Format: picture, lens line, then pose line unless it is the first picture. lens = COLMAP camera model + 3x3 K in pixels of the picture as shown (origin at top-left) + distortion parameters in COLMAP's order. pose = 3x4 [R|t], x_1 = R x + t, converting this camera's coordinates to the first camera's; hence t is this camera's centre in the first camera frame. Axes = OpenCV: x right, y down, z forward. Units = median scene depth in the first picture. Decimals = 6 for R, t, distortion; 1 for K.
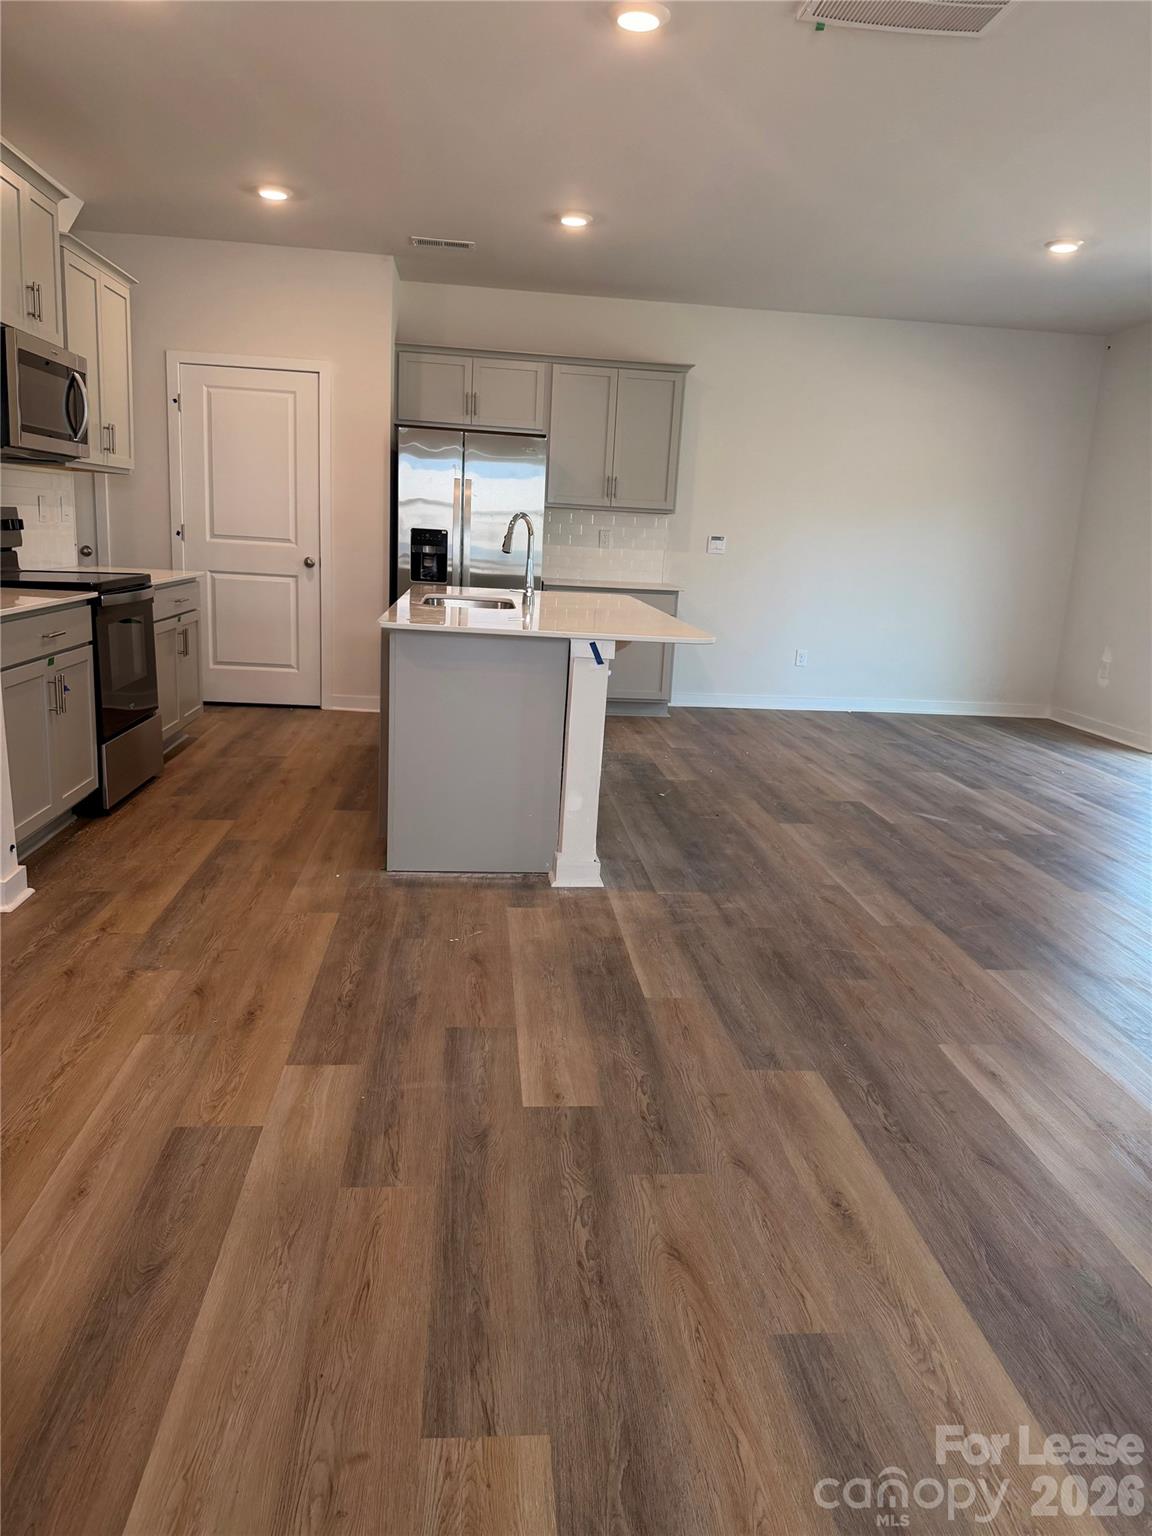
lens RADIAL K [[1061.7, 0, 578.6], [0, 1061.7, 773.7], [0, 0, 1]] dist [0.156176, -0.298847]
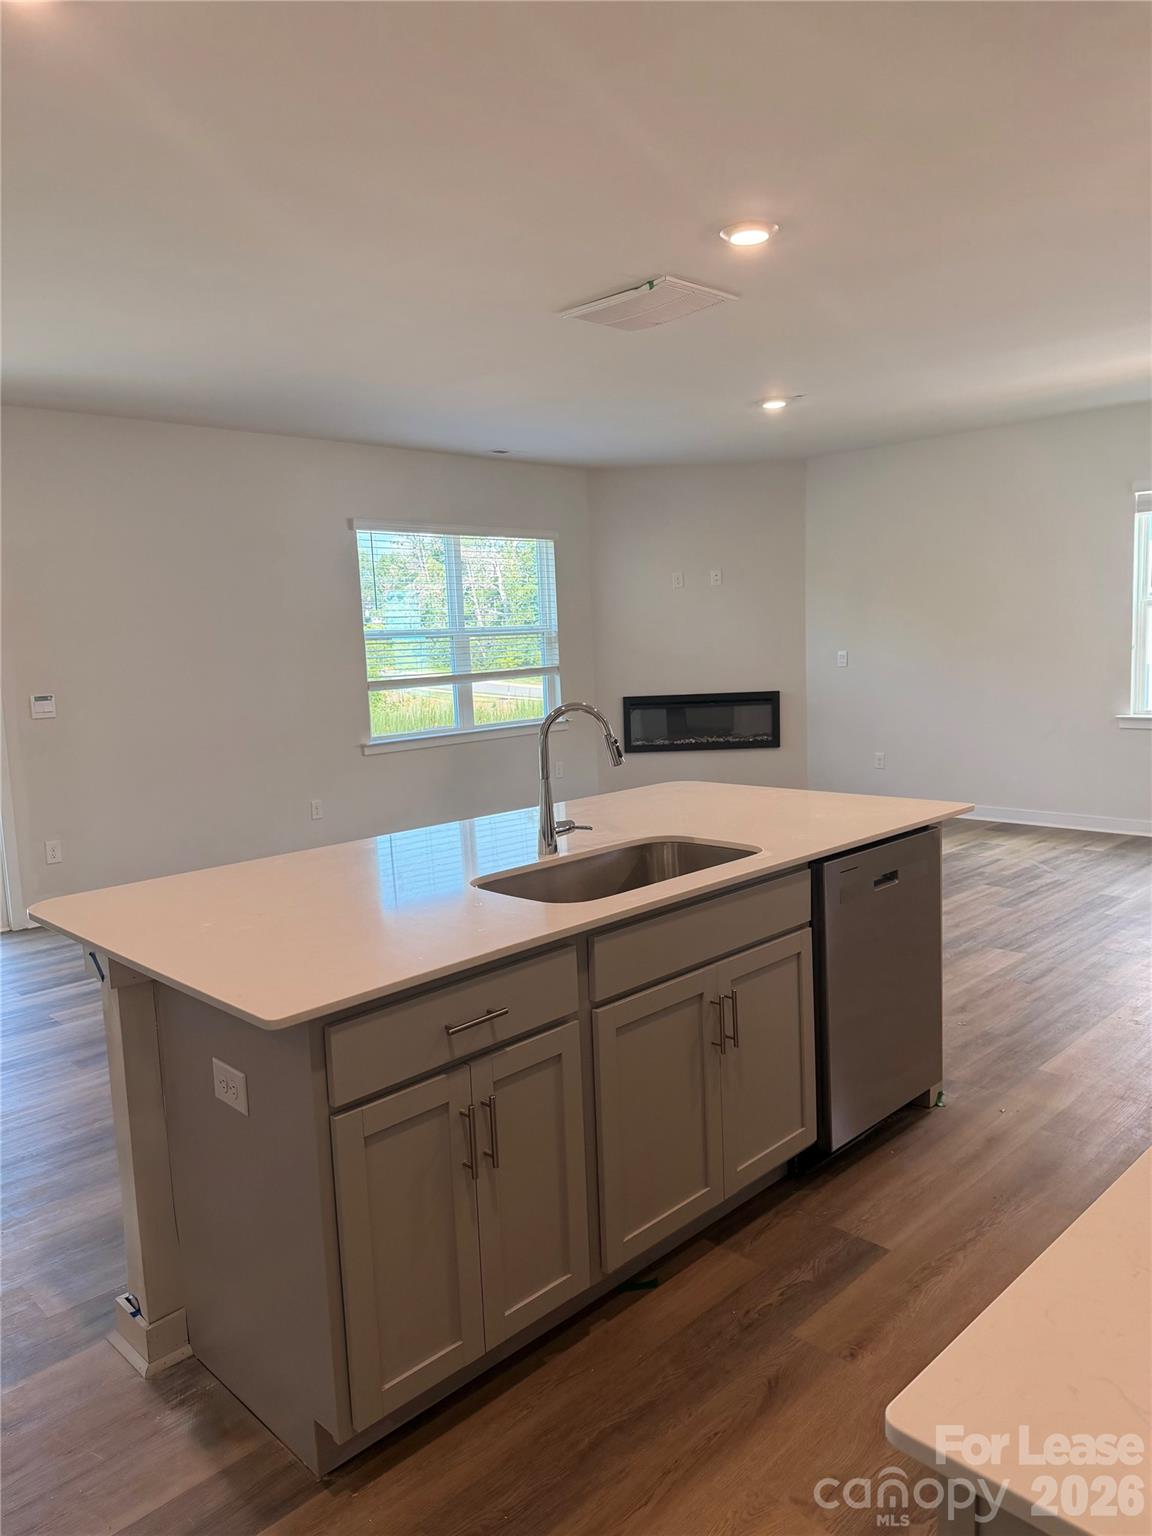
lens RADIAL K [[1073.0, 0, 576.0], [0, 1073.0, 768.0], [0, 0, 1]] dist [0.150974, -0.313770]
pose [[-0.632683, -0.122930, 0.764592, -0.654732], [0.178304, 0.937670, 0.298300, -0.488121], [-0.753605, 0.325059, -0.571329, 1.701191]]
